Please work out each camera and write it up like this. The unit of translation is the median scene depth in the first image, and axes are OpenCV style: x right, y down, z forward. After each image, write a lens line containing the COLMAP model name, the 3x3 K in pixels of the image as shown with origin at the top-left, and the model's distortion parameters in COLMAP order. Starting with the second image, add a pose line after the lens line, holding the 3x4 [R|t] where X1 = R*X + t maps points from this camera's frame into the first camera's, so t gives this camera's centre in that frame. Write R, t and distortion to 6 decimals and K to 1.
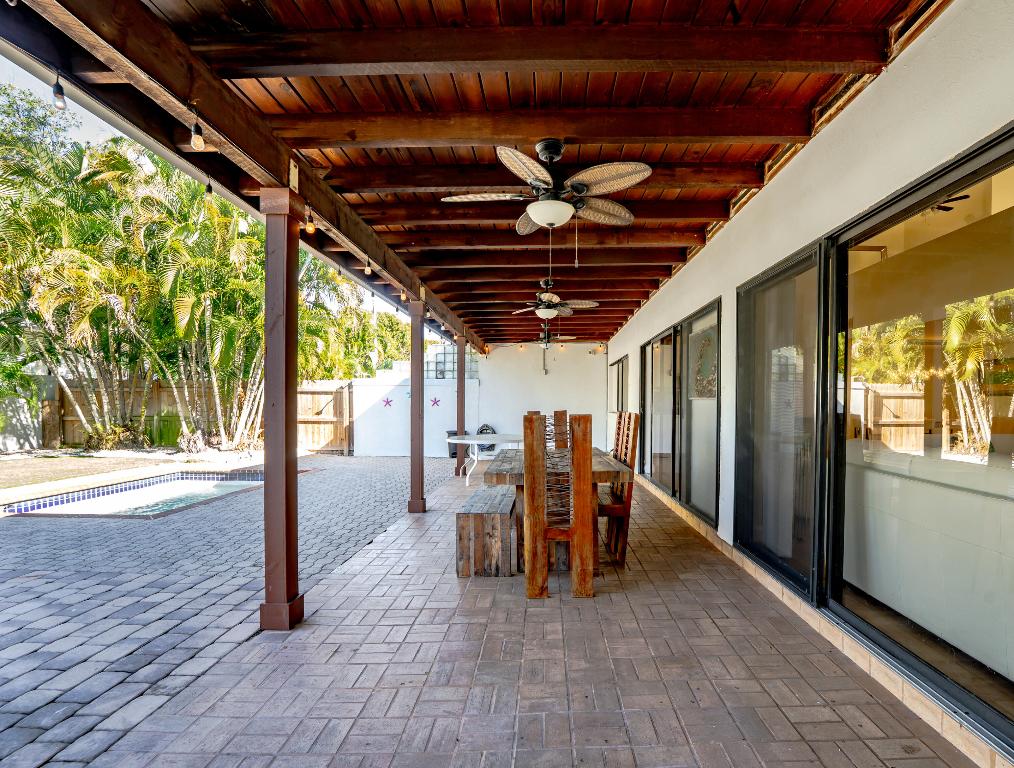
lens RADIAL K [[487.0, 0, 509.2], [0, 487.0, 393.0], [0, 0, 1]] dist [-0.028061, -0.001086]
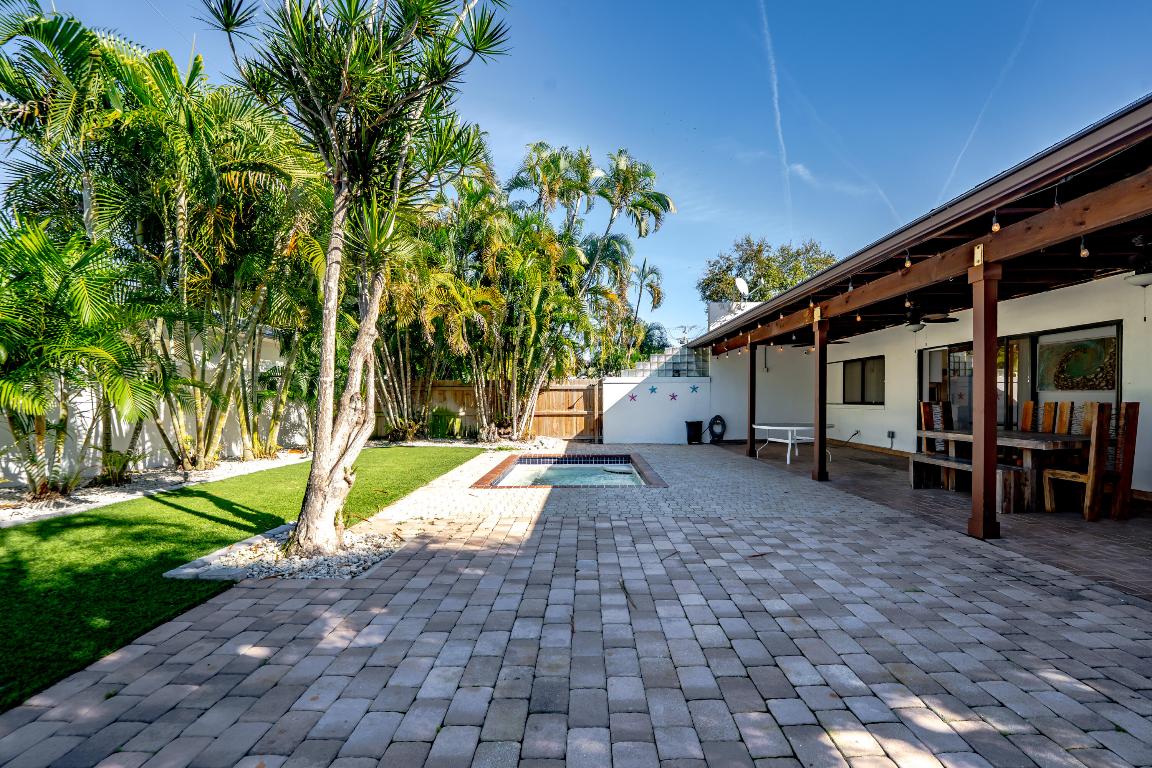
lens RADIAL K [[464.8, 0, 574.9], [0, 464.8, 383.6], [0, 0, 1]] dist [0.000682, -0.000654]
pose [[0.999368, -0.007316, 0.034797, -0.427284], [0.007674, 0.999919, -0.010159, -0.003736], [-0.034720, 0.010420, 0.999343, -0.110924]]
